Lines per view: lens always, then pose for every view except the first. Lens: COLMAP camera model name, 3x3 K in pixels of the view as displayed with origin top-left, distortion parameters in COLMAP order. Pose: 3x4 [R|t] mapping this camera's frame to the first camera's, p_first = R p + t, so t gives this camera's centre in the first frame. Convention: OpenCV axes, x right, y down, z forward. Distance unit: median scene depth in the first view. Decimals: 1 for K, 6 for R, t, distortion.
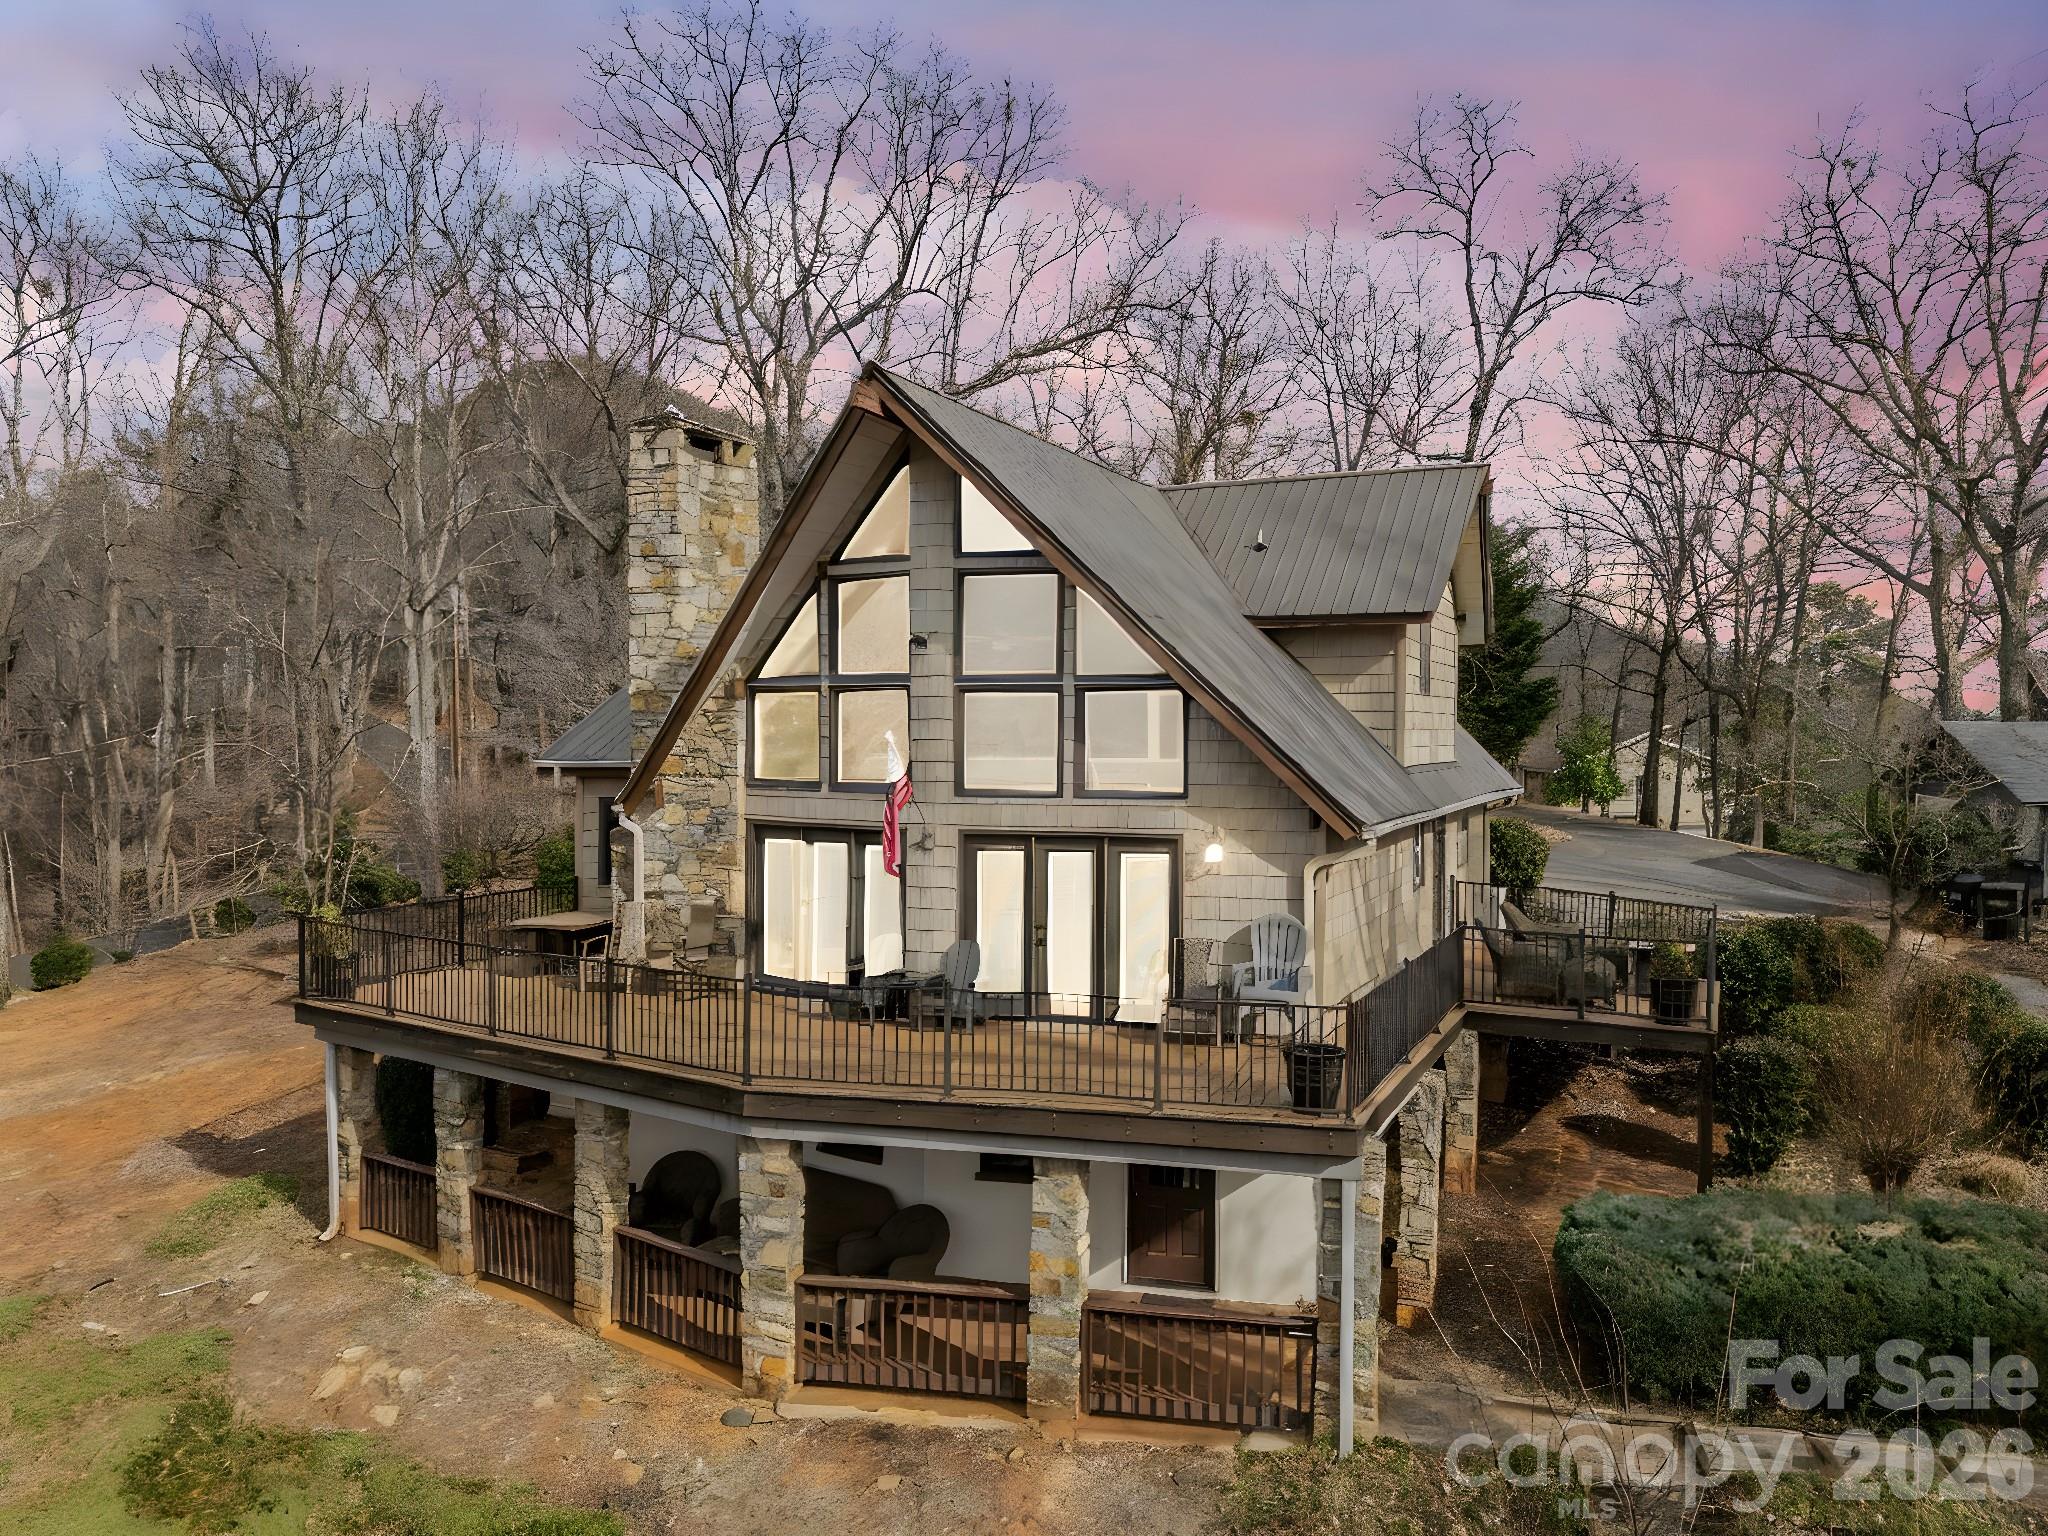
lens RADIAL K [[1472.7, 0, 1024.3], [0, 1472.7, 761.8], [0, 0, 1]] dist [0.038844, -0.005813]
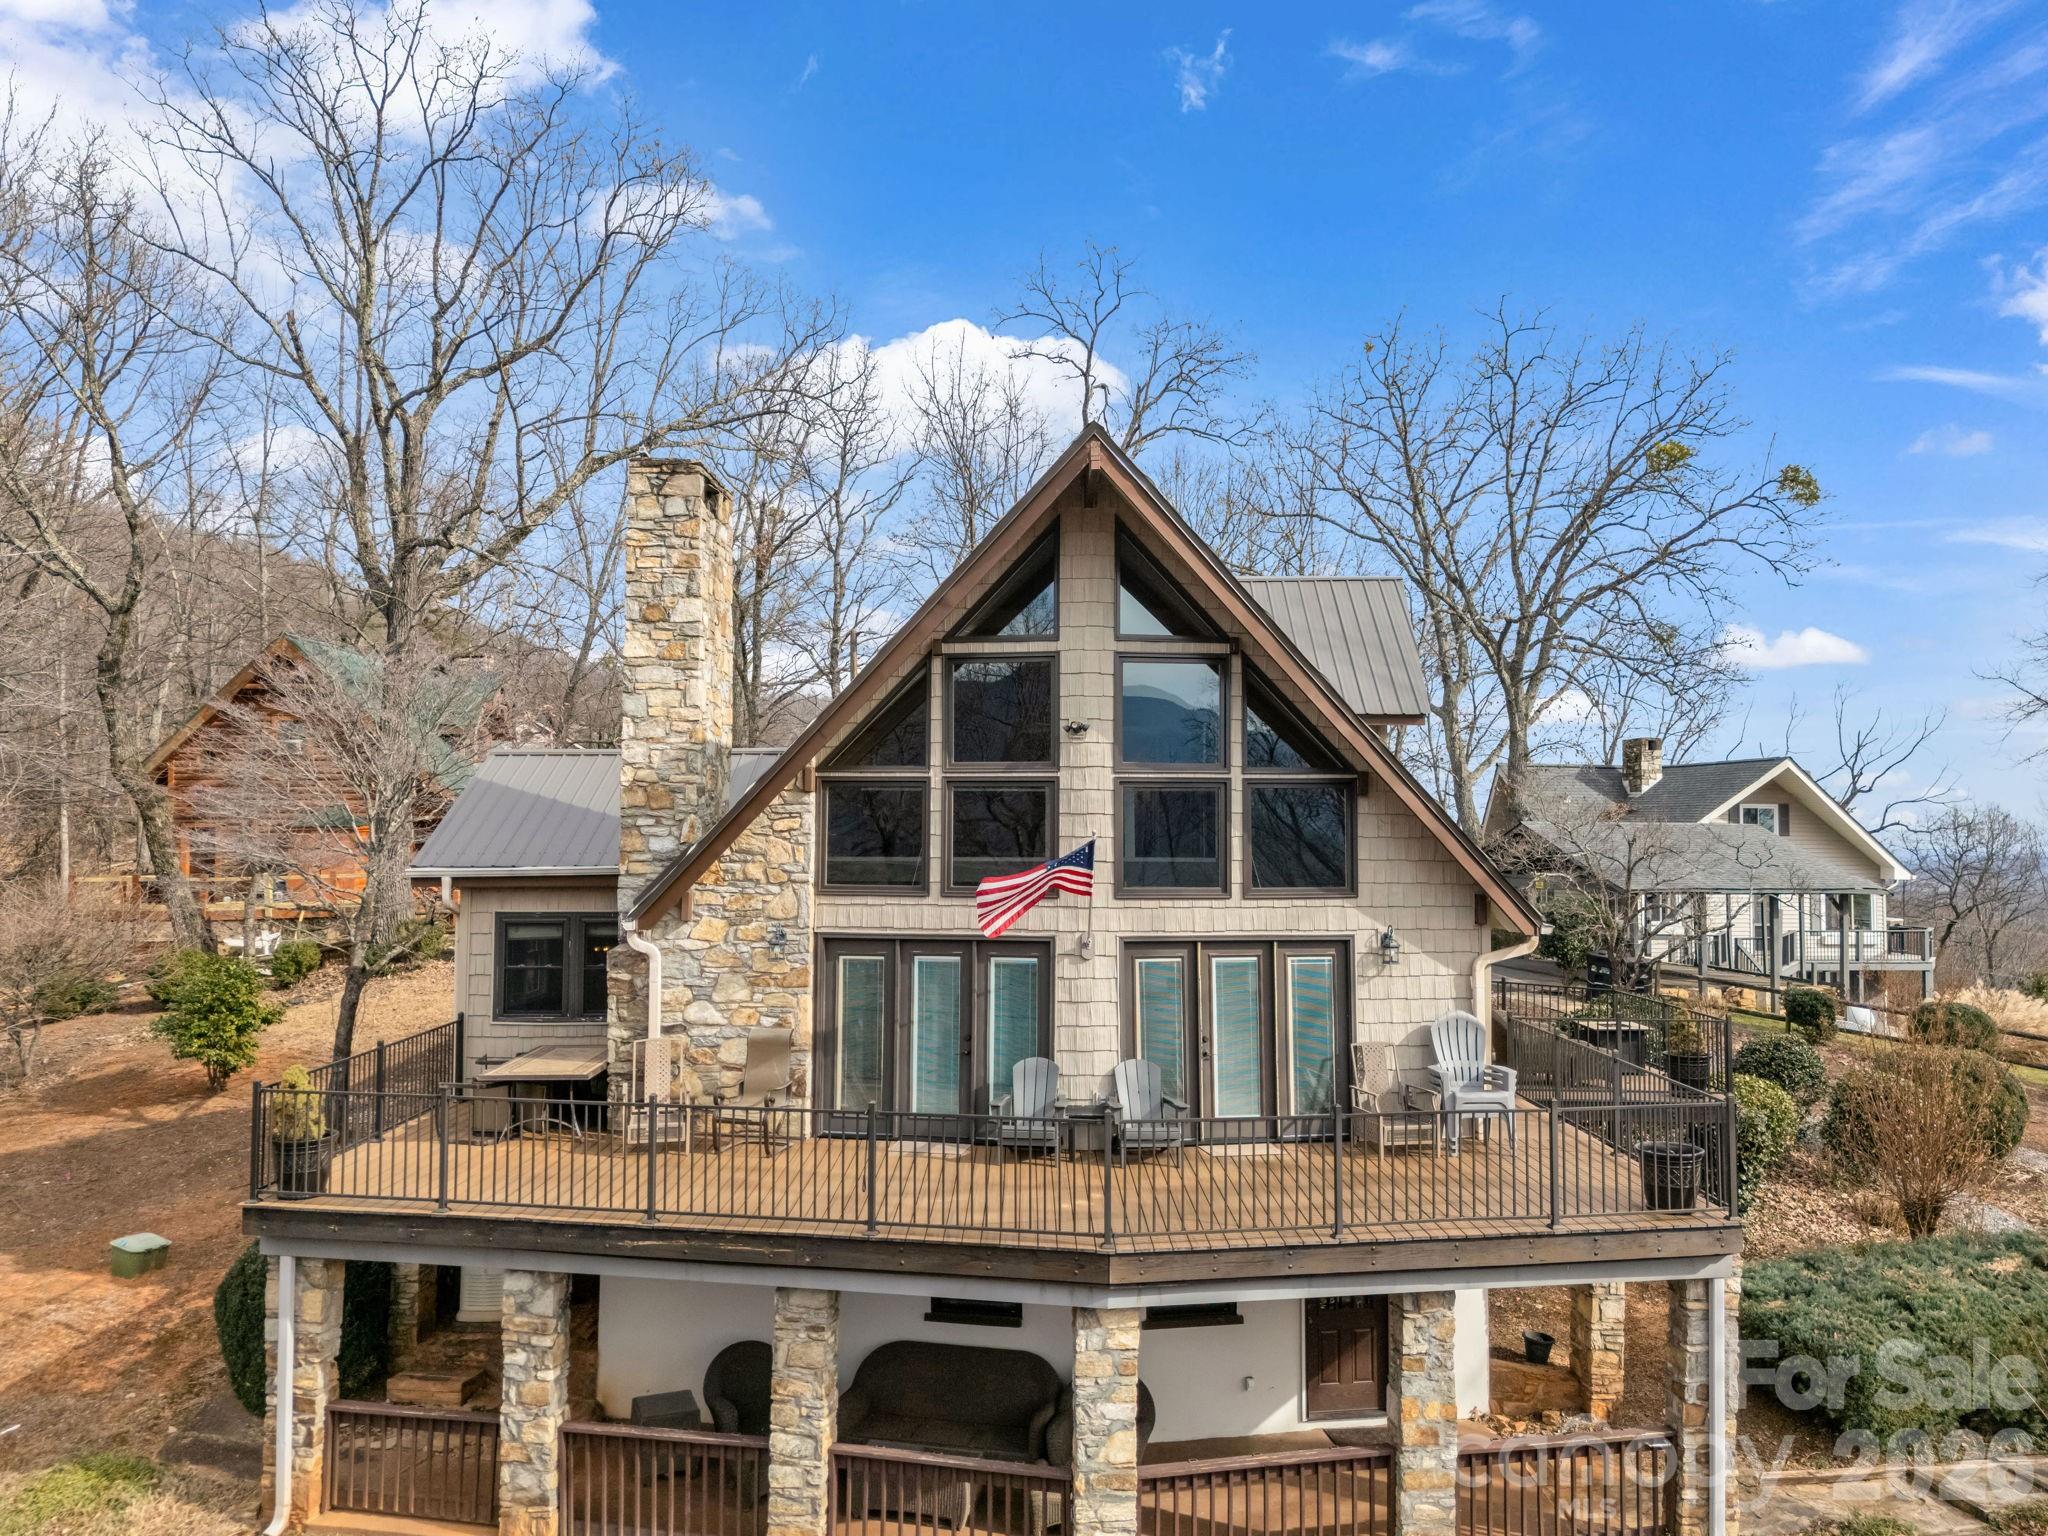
lens RADIAL K [[1472.7, 0, 1024.6], [0, 1472.7, 774.1], [0, 0, 1]] dist [0.038844, -0.005813]
pose [[0.919309, 0.013300, 0.393310, -0.407822], [0.010353, 0.998265, -0.057958, -0.002206], [-0.393399, 0.057353, 0.917577, 0.161819]]
